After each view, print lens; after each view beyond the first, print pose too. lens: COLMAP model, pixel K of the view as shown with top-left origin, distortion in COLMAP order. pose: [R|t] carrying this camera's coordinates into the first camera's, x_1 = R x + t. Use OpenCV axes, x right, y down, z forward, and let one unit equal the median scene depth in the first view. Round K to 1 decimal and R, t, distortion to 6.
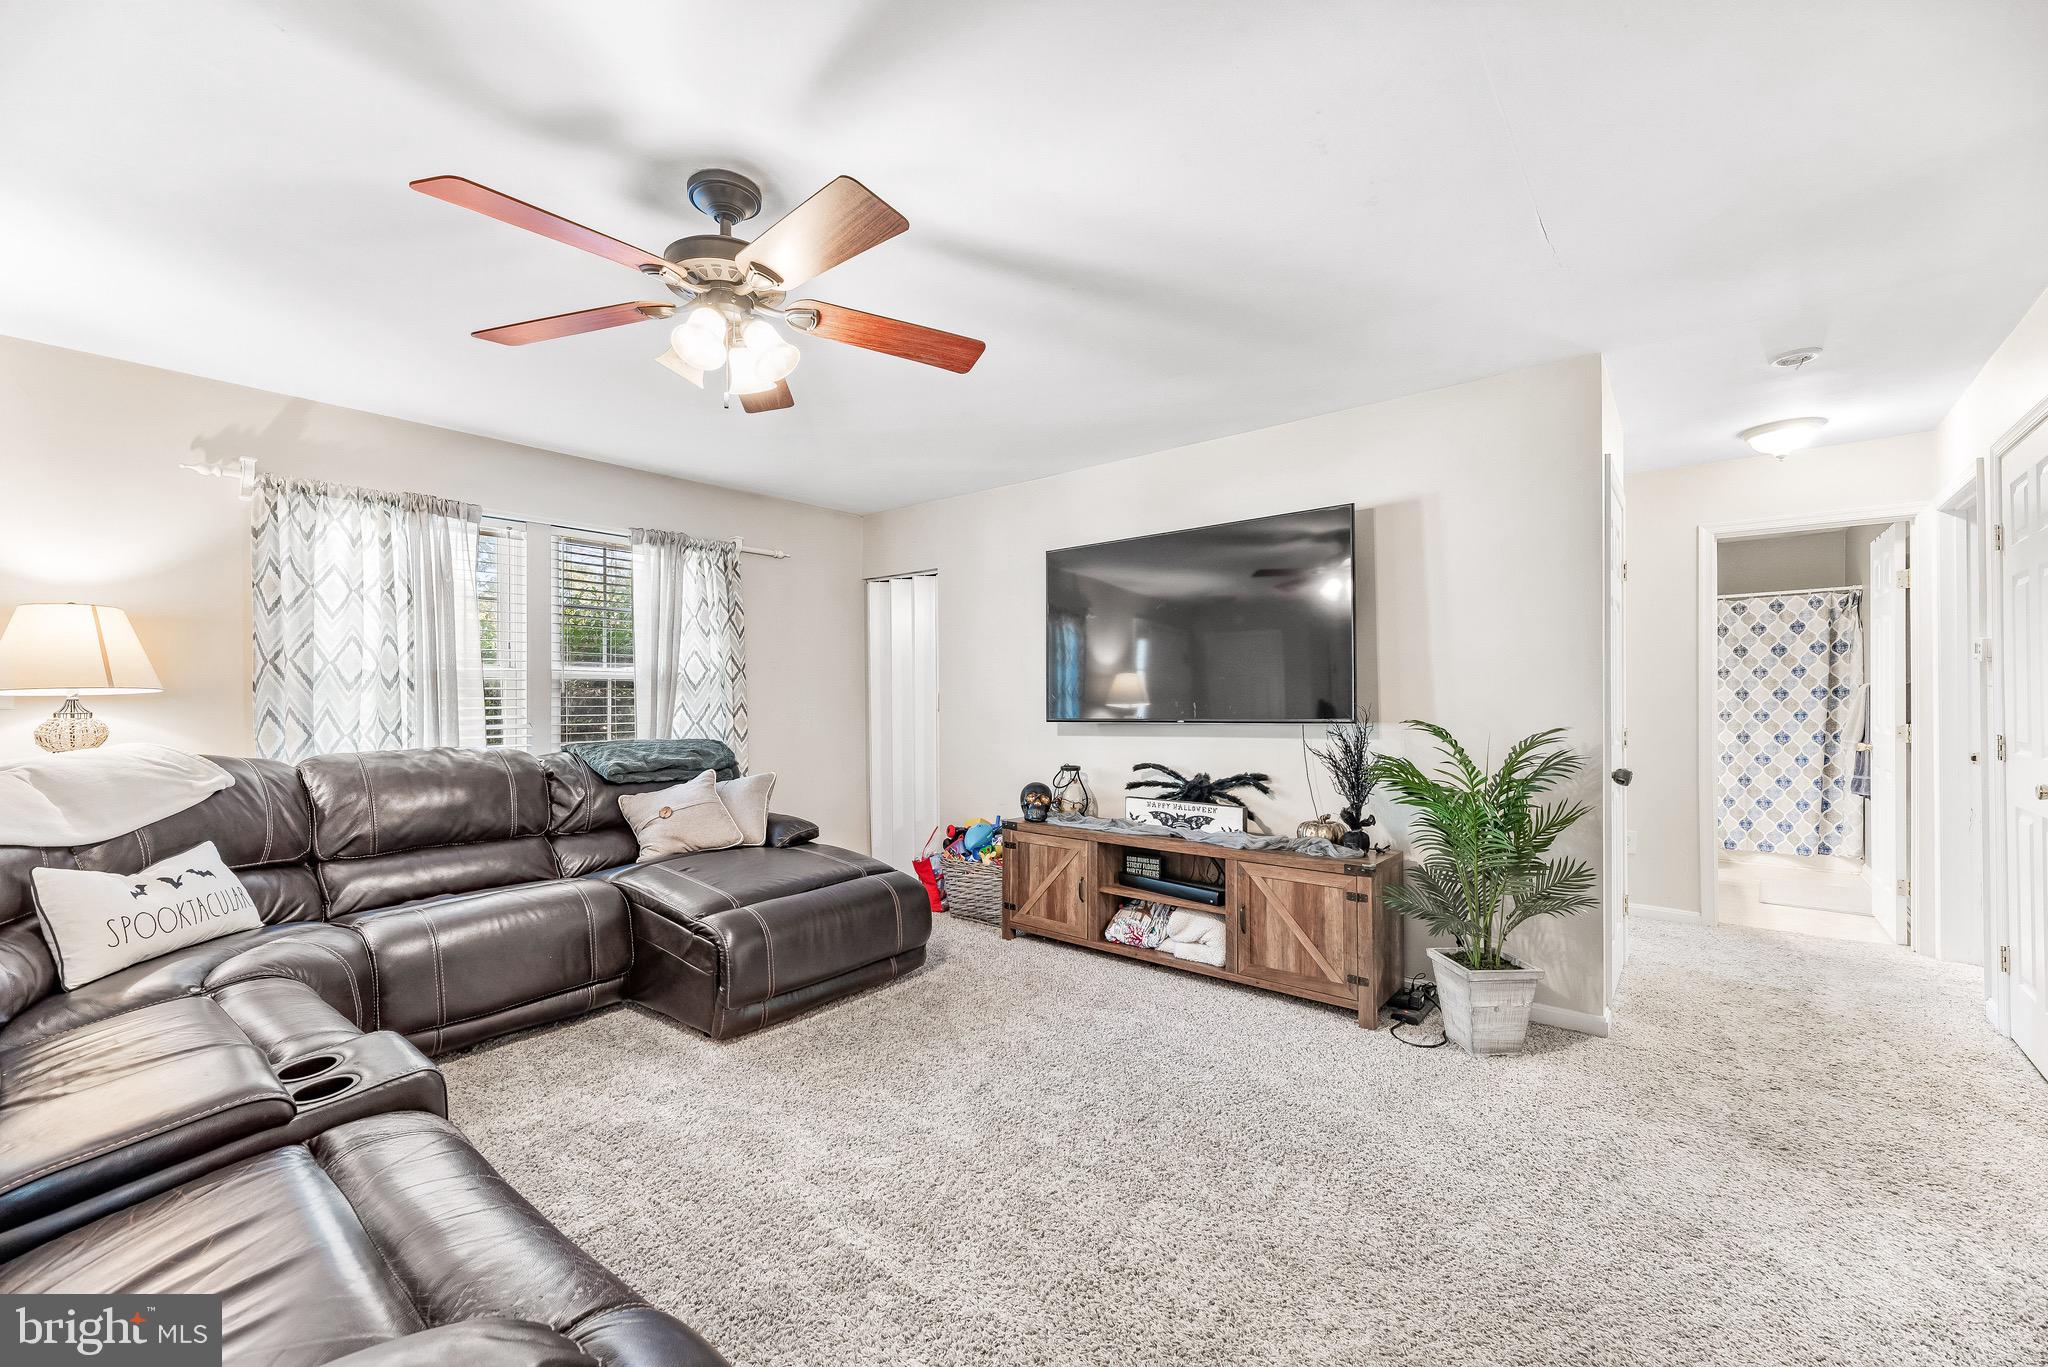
lens RADIAL K [[823.7, 0, 1014.9], [0, 823.7, 692.6], [0, 0, 1]] dist [0.000048, 0.000349]
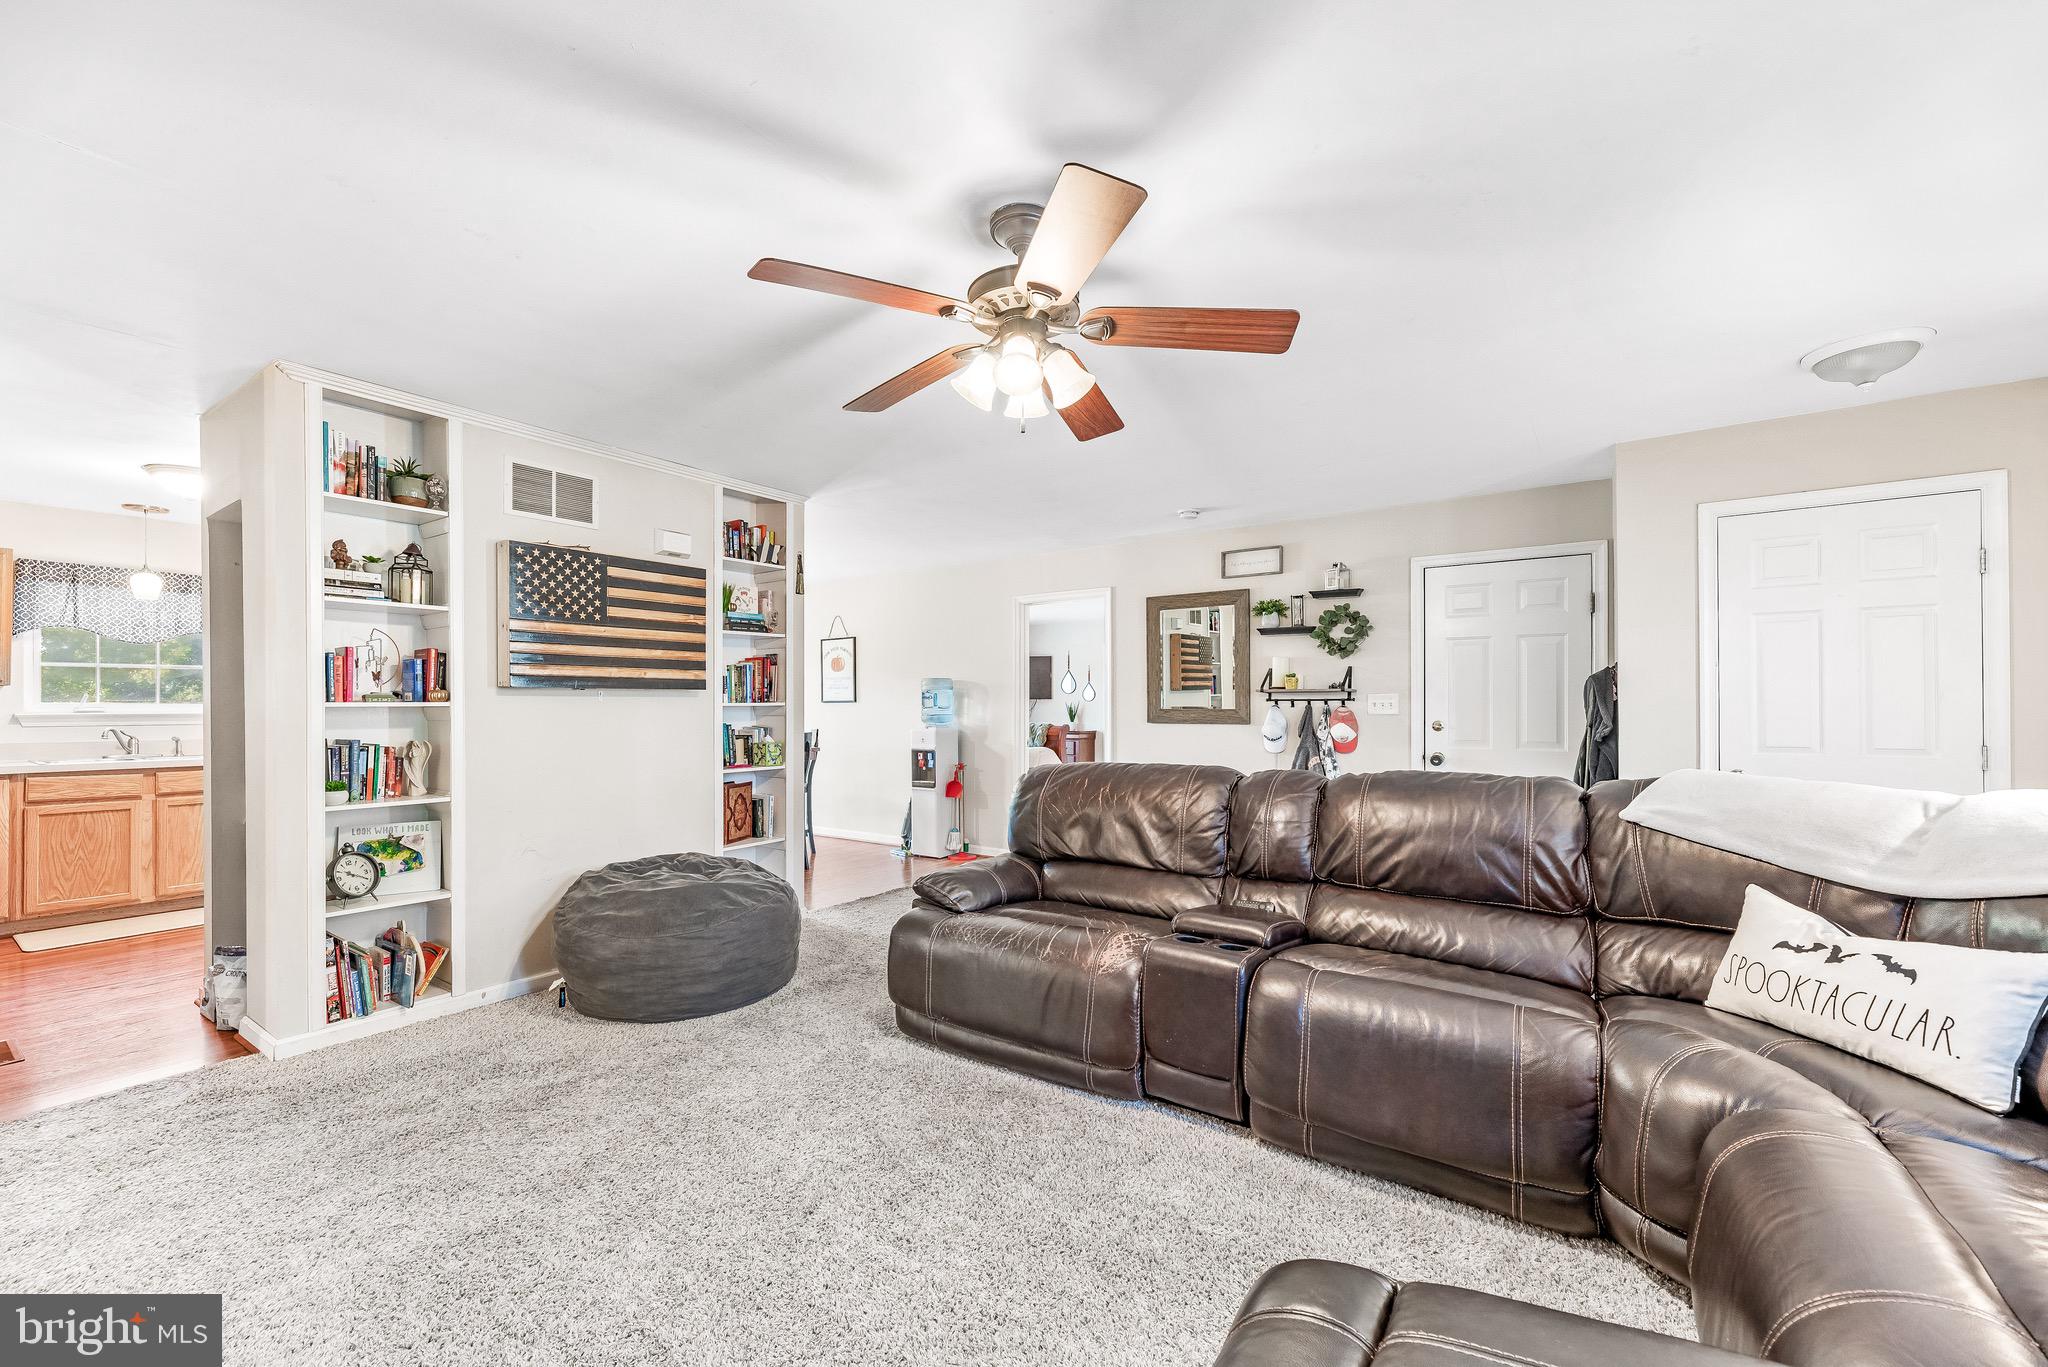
lens RADIAL K [[826.2, 0, 1017.7], [0, 826.2, 703.6], [0, 0, 1]] dist [-0.000366, -0.000053]
pose [[-0.996234, 0.003940, -0.086617, -0.138414], [0.004925, 0.999926, -0.011164, 0.003822], [0.086566, -0.011548, -0.996179, 1.095286]]
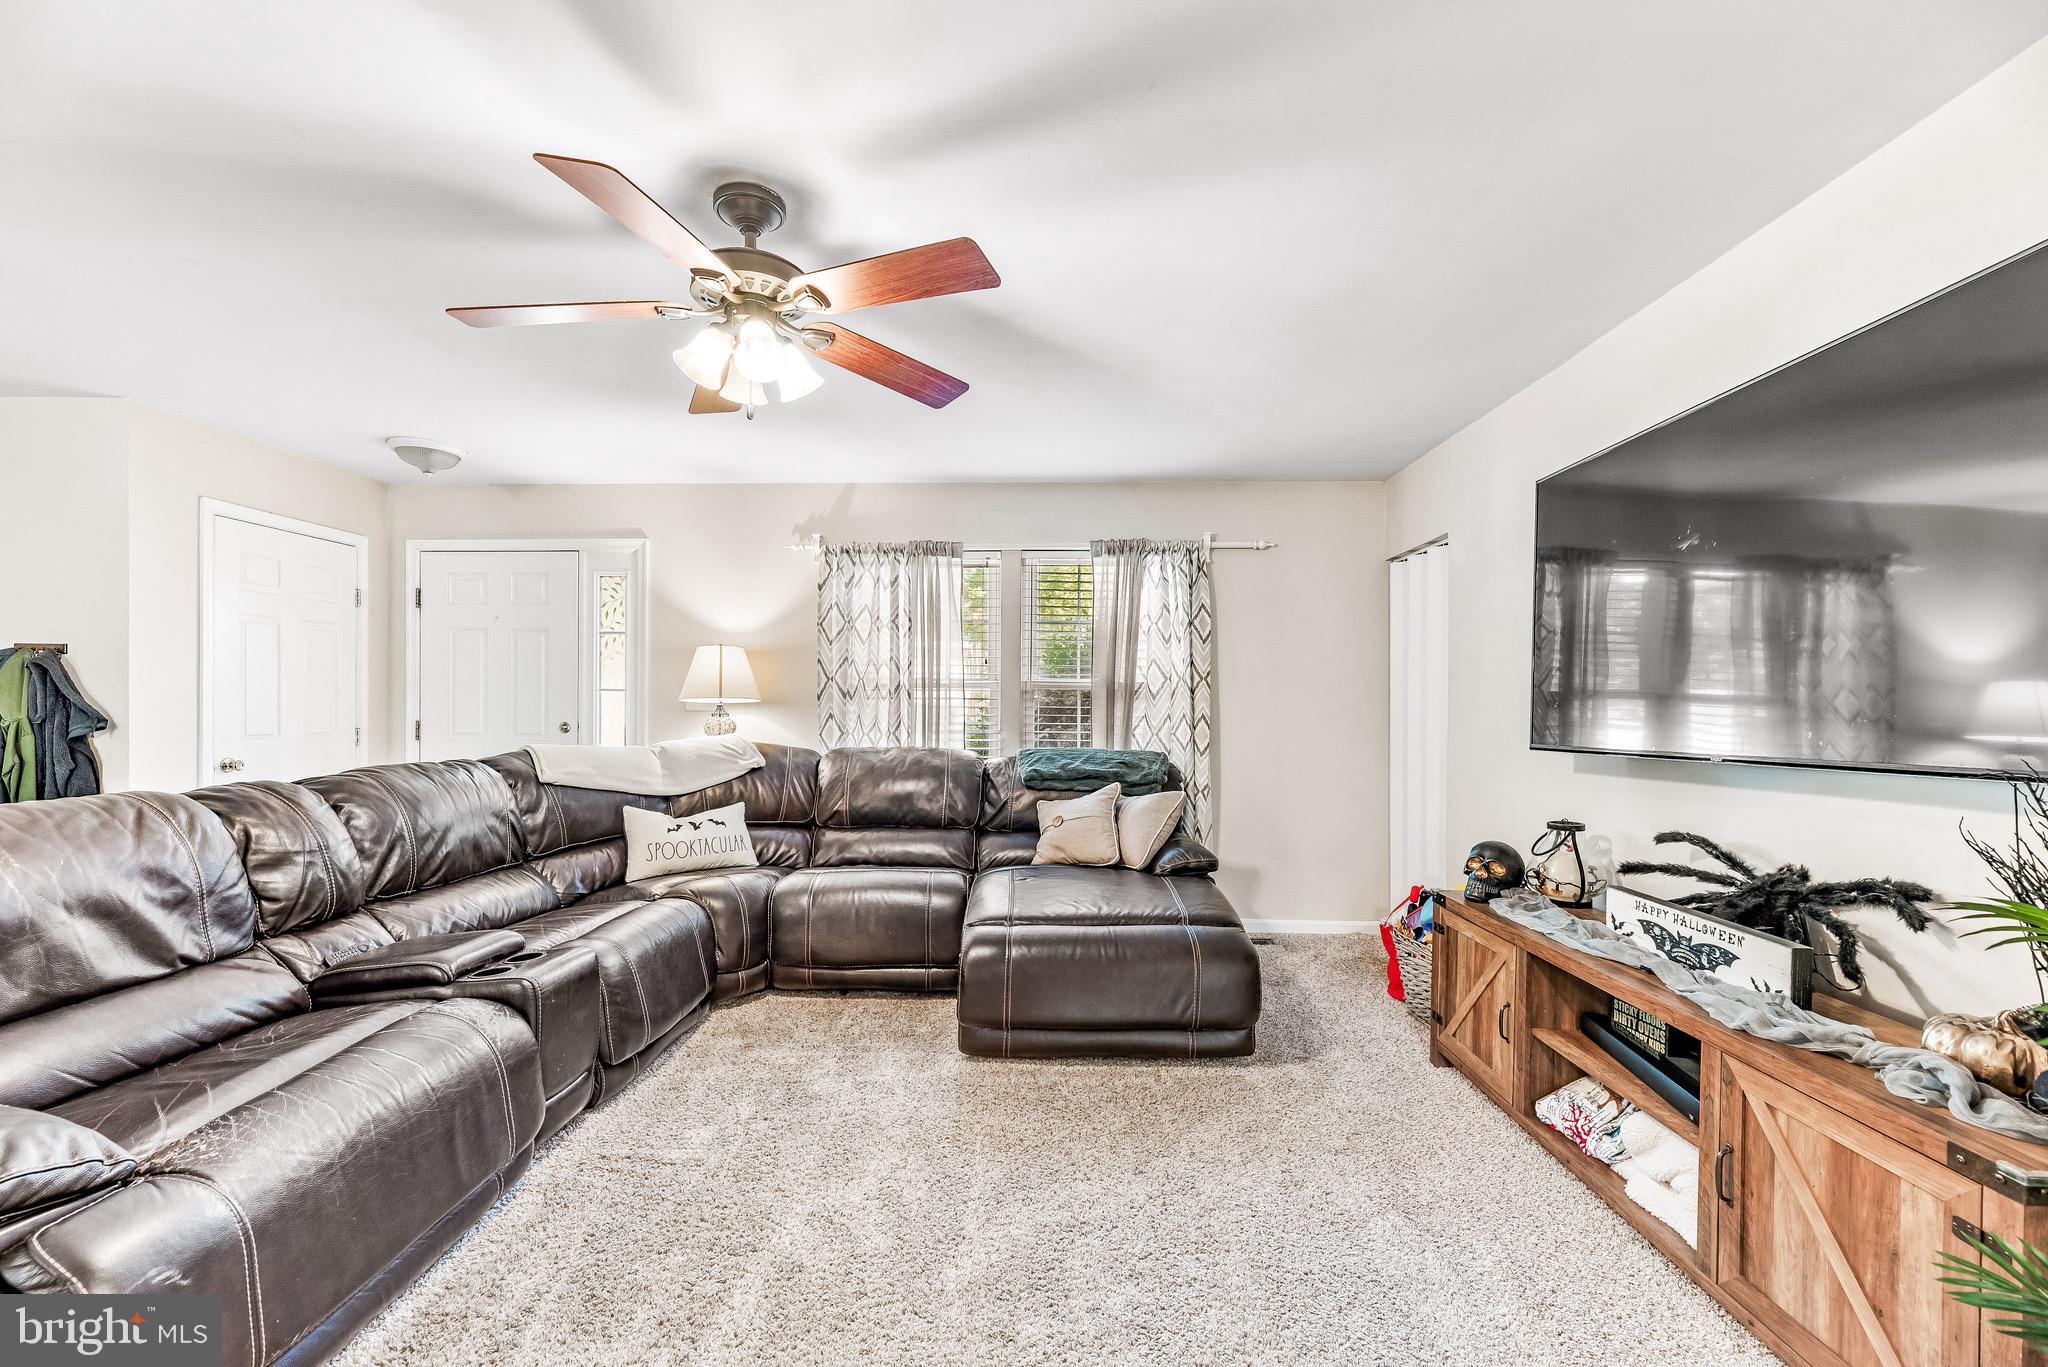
lens RADIAL K [[843.1, 0, 1020.0], [0, 843.1, 716.2], [0, 0, 1]] dist [-0.000334, 0.000053]
pose [[0.615458, 0.014953, -0.788028, 0.364817], [-0.004727, 0.999872, 0.015281, 0.001517], [0.788156, -0.005680, 0.615450, 0.336149]]
